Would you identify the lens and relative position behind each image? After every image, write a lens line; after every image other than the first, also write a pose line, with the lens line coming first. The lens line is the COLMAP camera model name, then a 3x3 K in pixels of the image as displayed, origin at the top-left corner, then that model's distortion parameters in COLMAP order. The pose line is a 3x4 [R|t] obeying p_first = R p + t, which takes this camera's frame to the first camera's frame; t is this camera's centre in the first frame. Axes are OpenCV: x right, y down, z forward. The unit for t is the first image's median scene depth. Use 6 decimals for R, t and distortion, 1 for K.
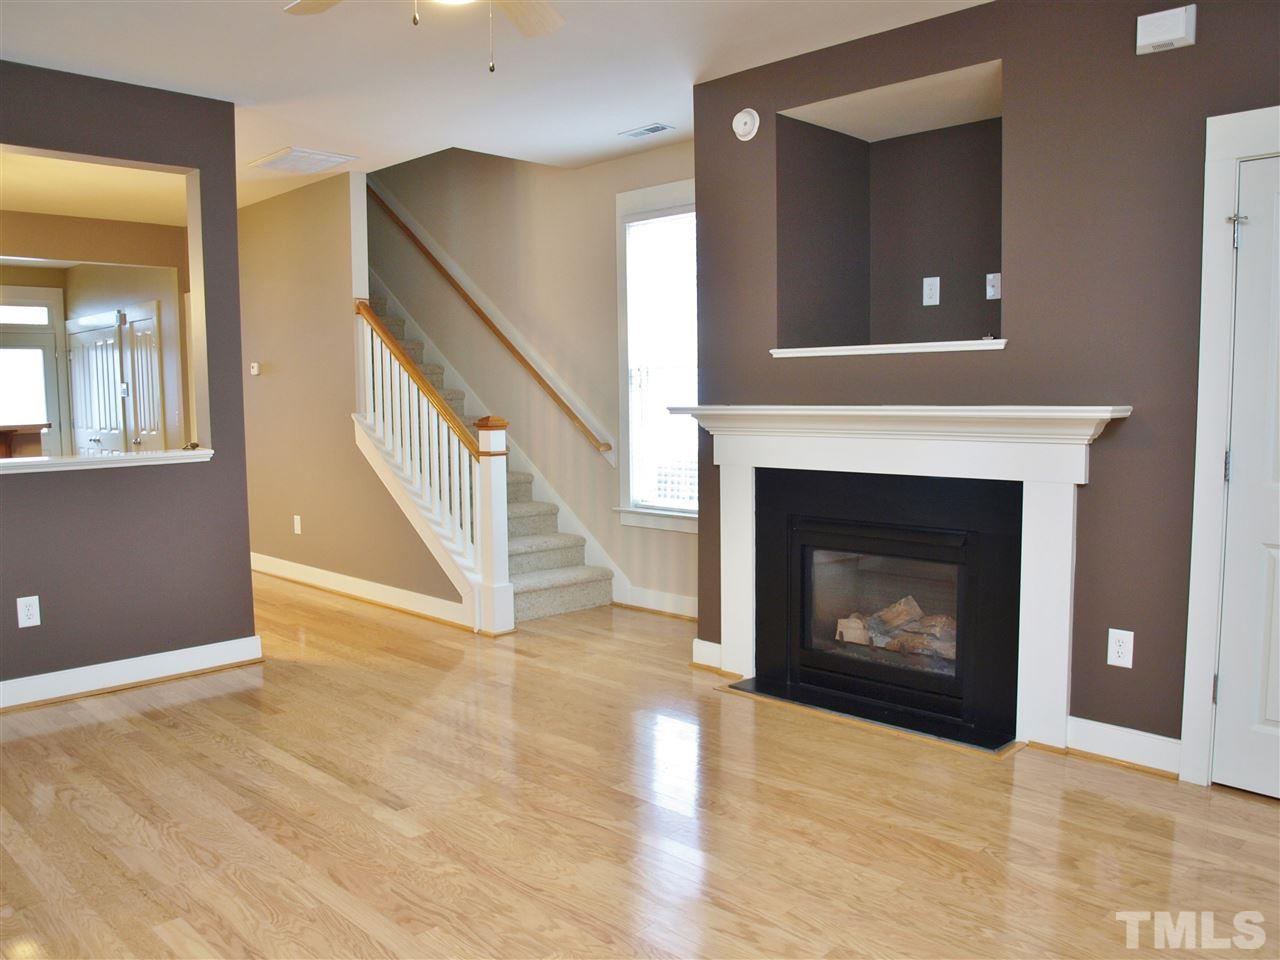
lens RADIAL K [[1024.6, 0, 635.7], [0, 1024.6, 485.0], [0, 0, 1]] dist [-0.079246, 0.000504]
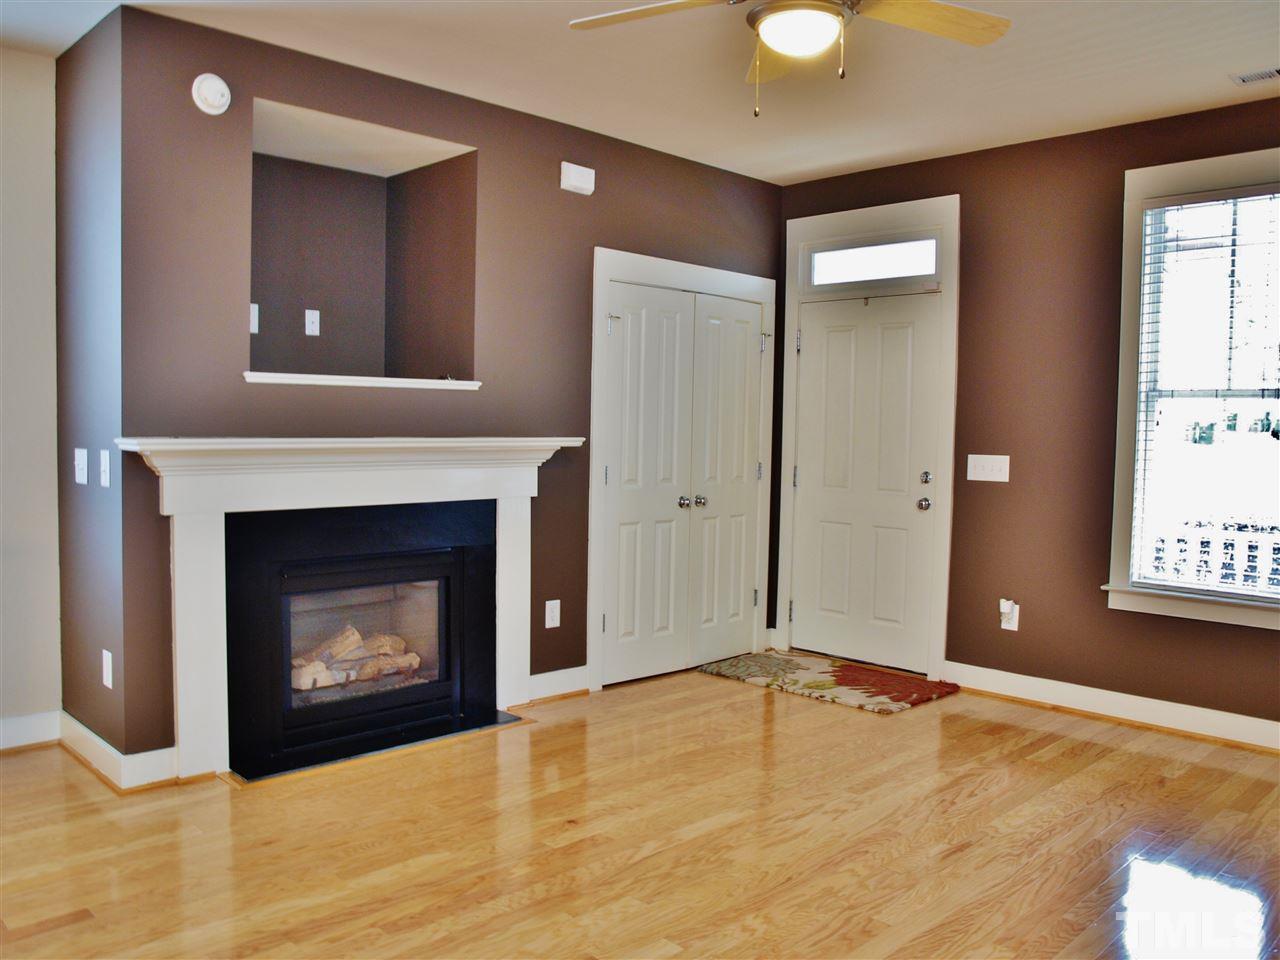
lens RADIAL K [[1024.6, 0, 635.1], [0, 1024.6, 479.7], [0, 0, 1]] dist [-0.079246, 0.000504]
pose [[0.005291, -0.043311, 0.999048, -0.858392], [0.071057, 0.996552, 0.042827, -0.068400], [-0.997458, 0.070763, 0.008350, 0.819657]]
